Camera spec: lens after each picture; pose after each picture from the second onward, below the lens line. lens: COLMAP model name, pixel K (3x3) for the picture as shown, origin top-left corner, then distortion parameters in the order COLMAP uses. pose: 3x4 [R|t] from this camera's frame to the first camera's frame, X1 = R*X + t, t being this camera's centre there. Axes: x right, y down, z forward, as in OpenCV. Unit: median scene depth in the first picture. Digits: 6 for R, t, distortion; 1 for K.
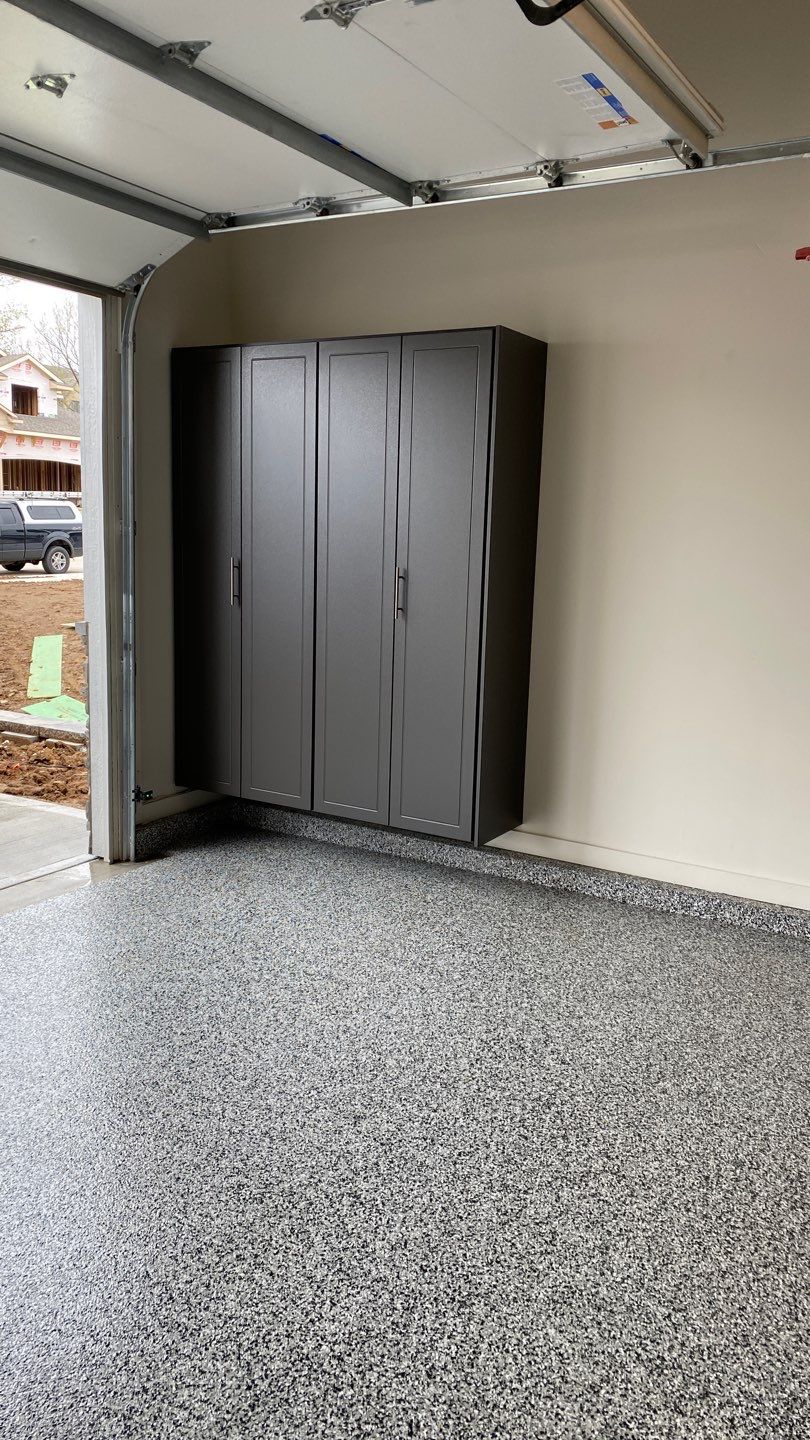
lens RADIAL K [[1092.6, 0, 405.0], [0, 1092.6, 720.0], [0, 0, 1]] dist [-0.001634, -0.000892]
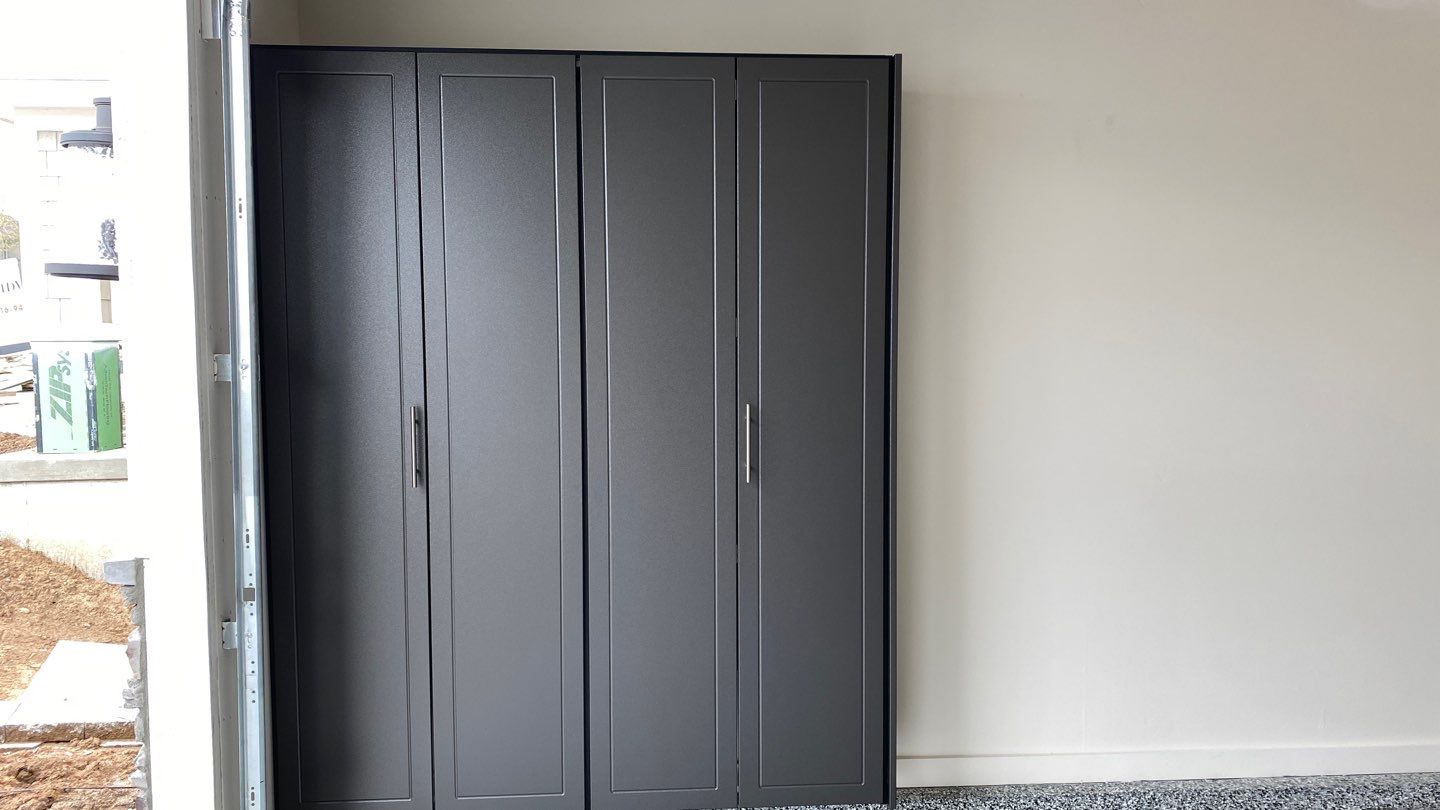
lens RADIAL K [[1379.2, 0, 720.0], [0, 1379.2, 405.0], [0, 0, 1]] dist [0.116709, 0.000540]
pose [[0.785420, -0.084685, 0.613142, -0.482978], [0.150072, 0.987093, -0.055905, -0.084705], [-0.600494, 0.135924, 0.787992, 0.320994]]
